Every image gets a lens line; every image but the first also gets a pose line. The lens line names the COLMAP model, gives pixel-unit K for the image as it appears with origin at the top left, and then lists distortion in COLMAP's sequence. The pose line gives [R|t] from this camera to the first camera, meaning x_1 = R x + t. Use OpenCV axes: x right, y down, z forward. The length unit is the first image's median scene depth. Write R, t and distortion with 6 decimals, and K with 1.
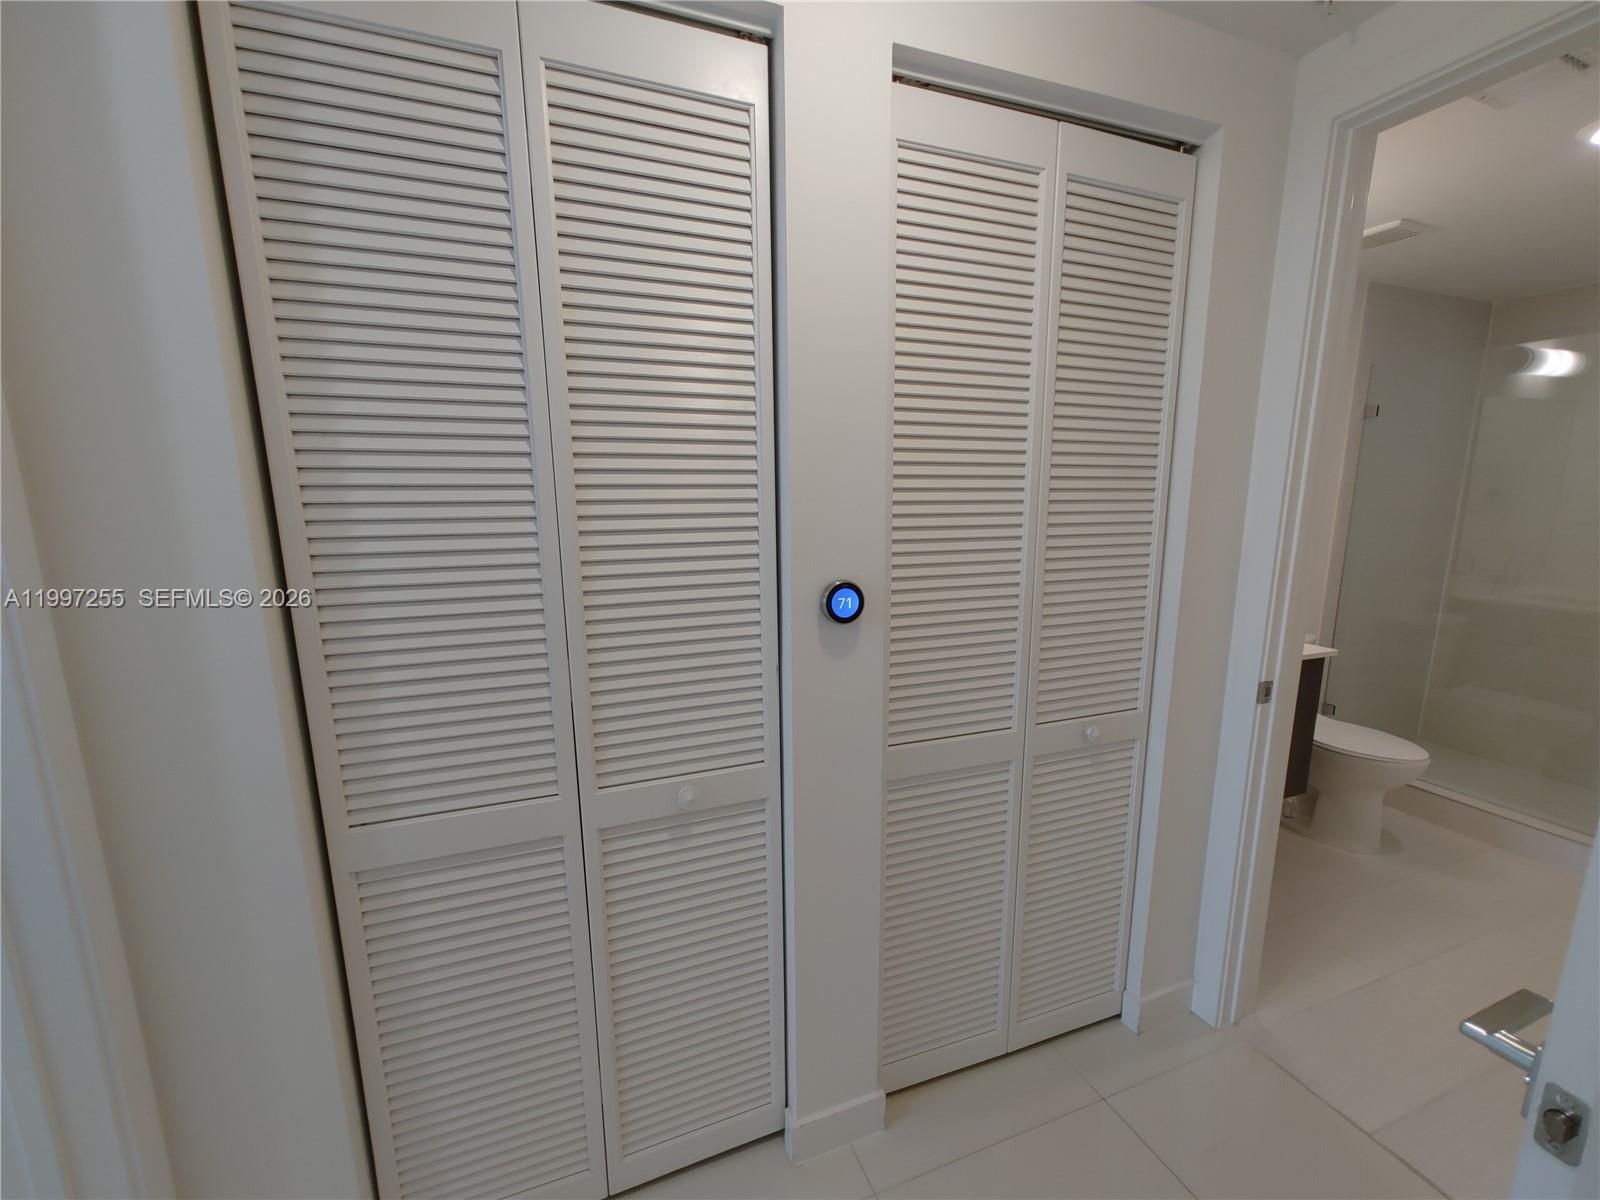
lens RADIAL K [[679.3, 0, 815.1], [0, 679.3, 621.3], [0, 0, 1]] dist [-0.001780, 0.000327]
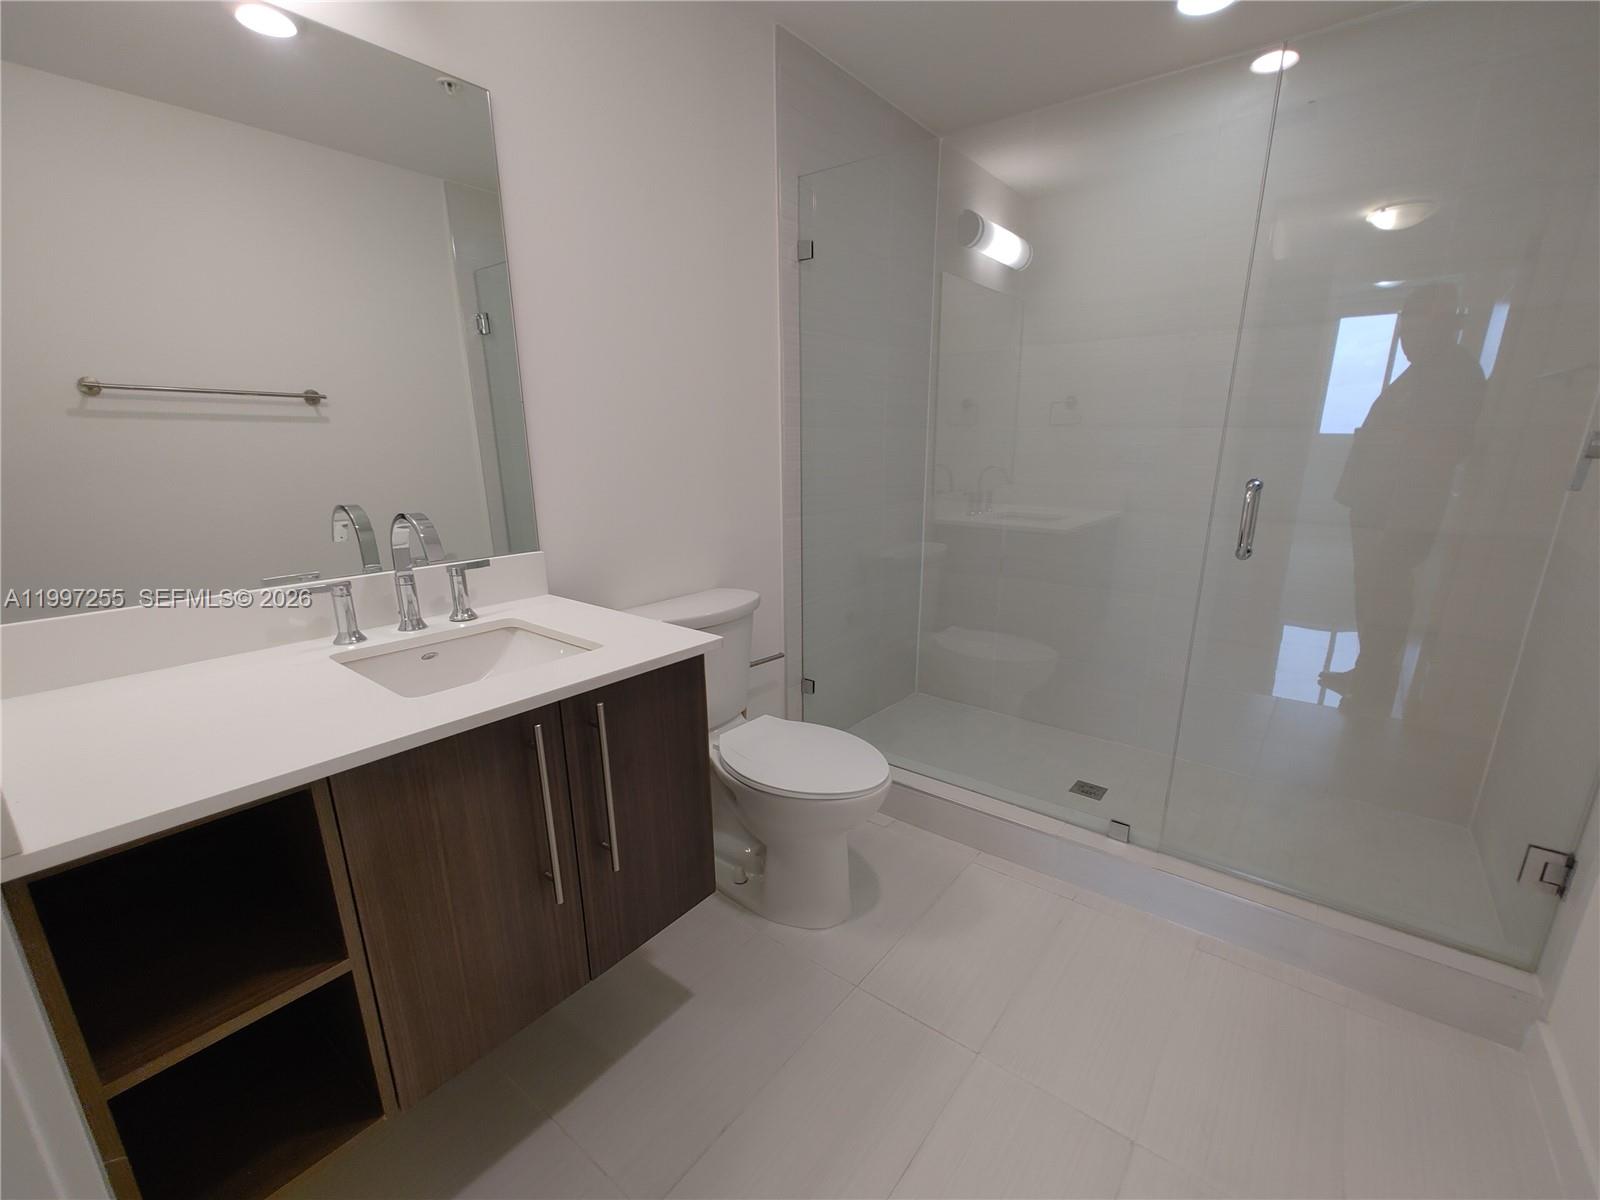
lens RADIAL K [[679.3, 0, 815.1], [0, 679.3, 621.3], [0, 0, 1]] dist [-0.001780, 0.000327]
pose [[0.860352, -0.131441, 0.492461, 0.424405], [0.094842, 0.990587, 0.098702, -0.011118], [-0.500799, -0.038213, 0.864719, 0.378689]]
